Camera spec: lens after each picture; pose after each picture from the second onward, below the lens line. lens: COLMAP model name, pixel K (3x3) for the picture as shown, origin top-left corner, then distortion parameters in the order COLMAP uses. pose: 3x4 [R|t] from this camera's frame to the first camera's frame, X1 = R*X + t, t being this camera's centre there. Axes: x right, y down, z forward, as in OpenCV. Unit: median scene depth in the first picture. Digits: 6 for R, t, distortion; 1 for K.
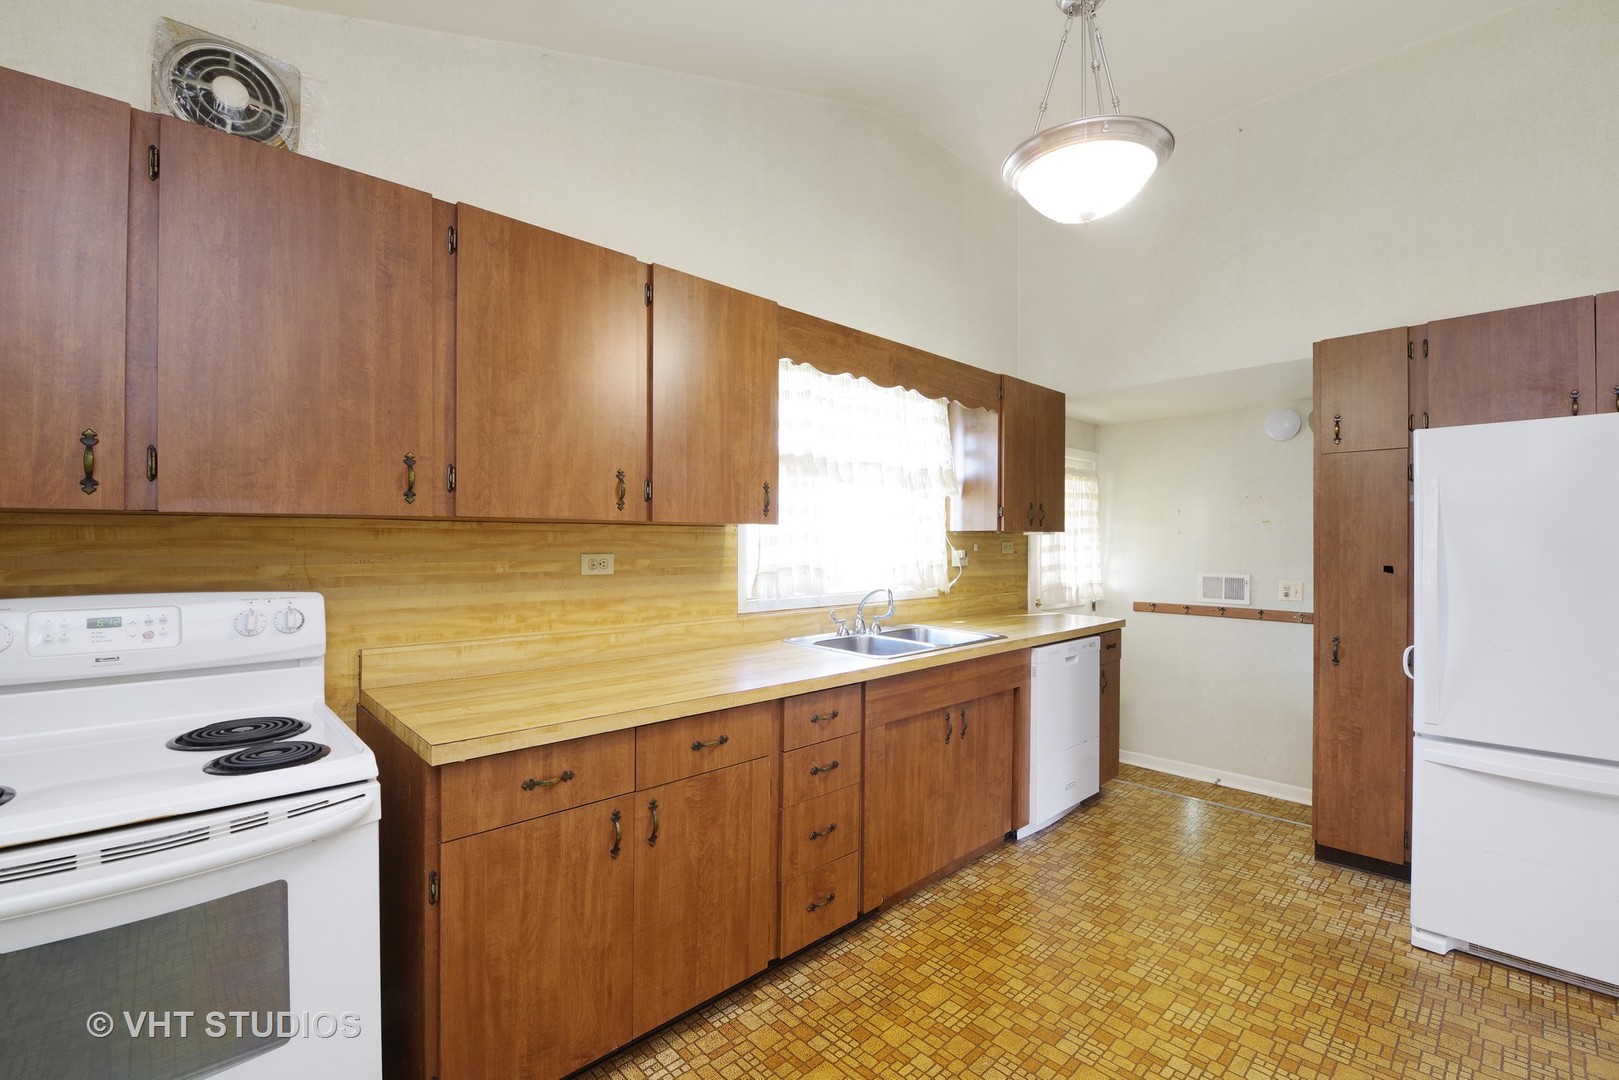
lens RADIAL K [[700.8, 0, 809.8], [0, 700.8, 544.2], [0, 0, 1]] dist [-0.003419, -0.000336]
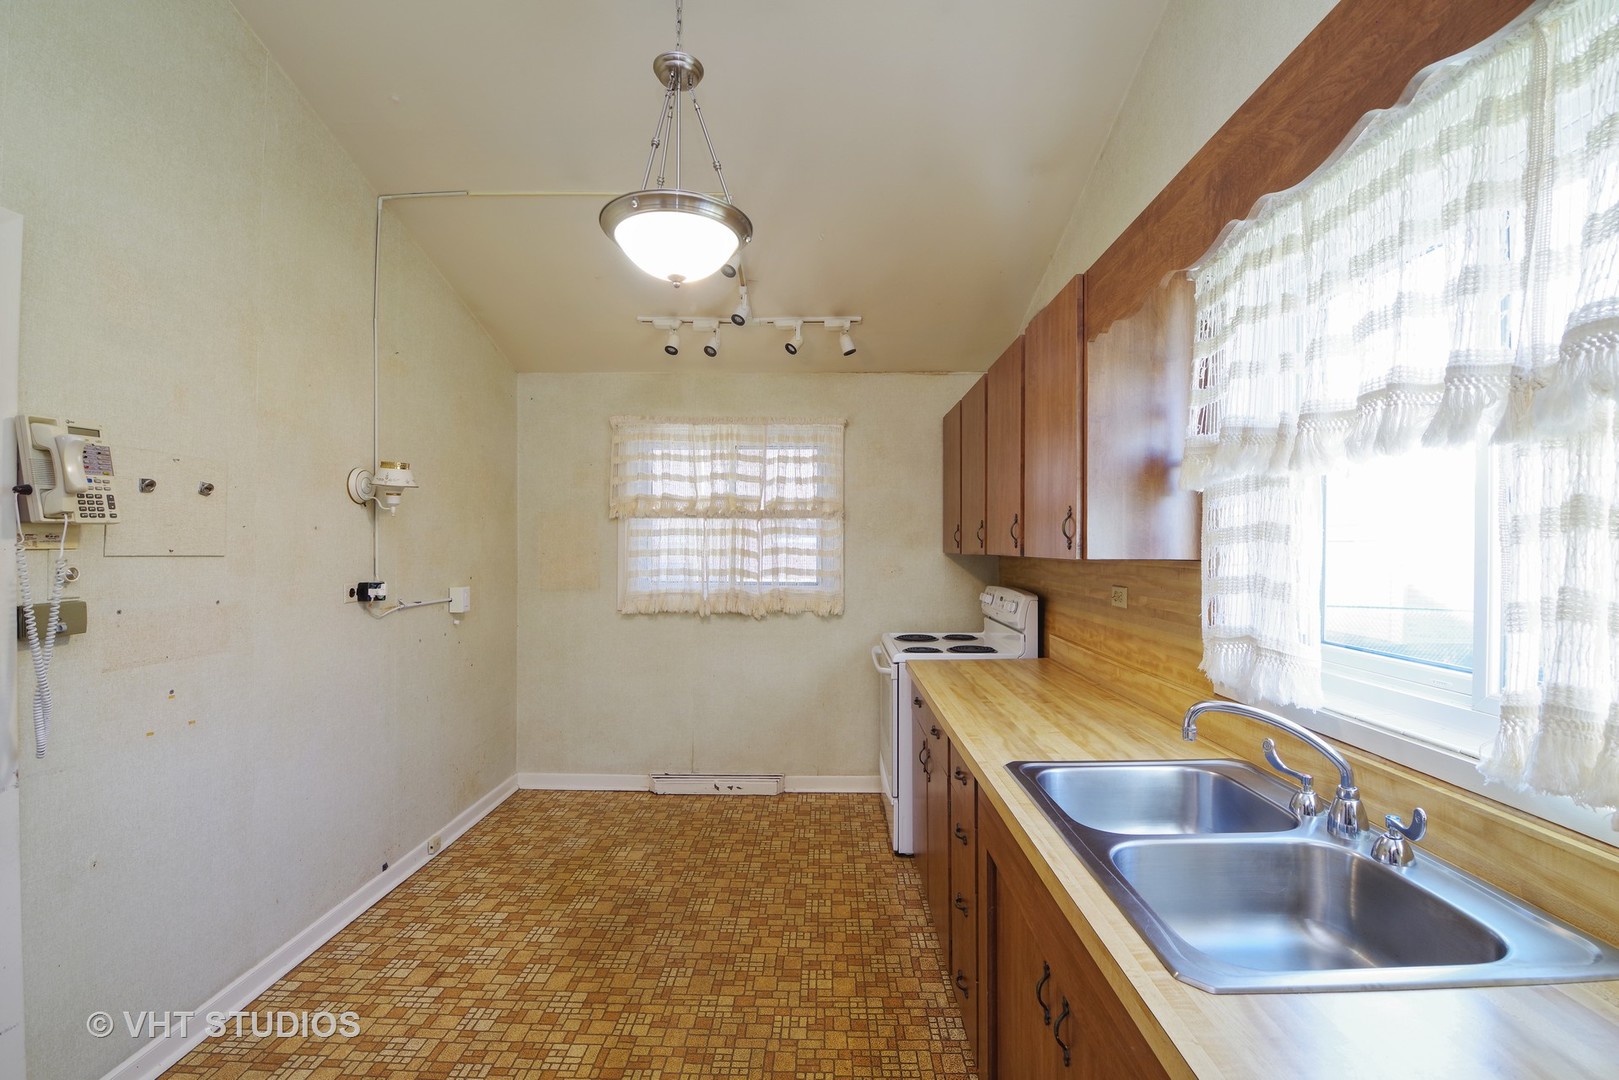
lens RADIAL K [[700.8, 0, 812.0], [0, 700.8, 545.9], [0, 0, 1]] dist [-0.003419, -0.000336]
pose [[-0.705688, -0.008375, -0.708474, 0.909269], [-0.011161, 0.999937, -0.000704, -0.050258], [0.708435, 0.007410, -0.705737, 1.717913]]
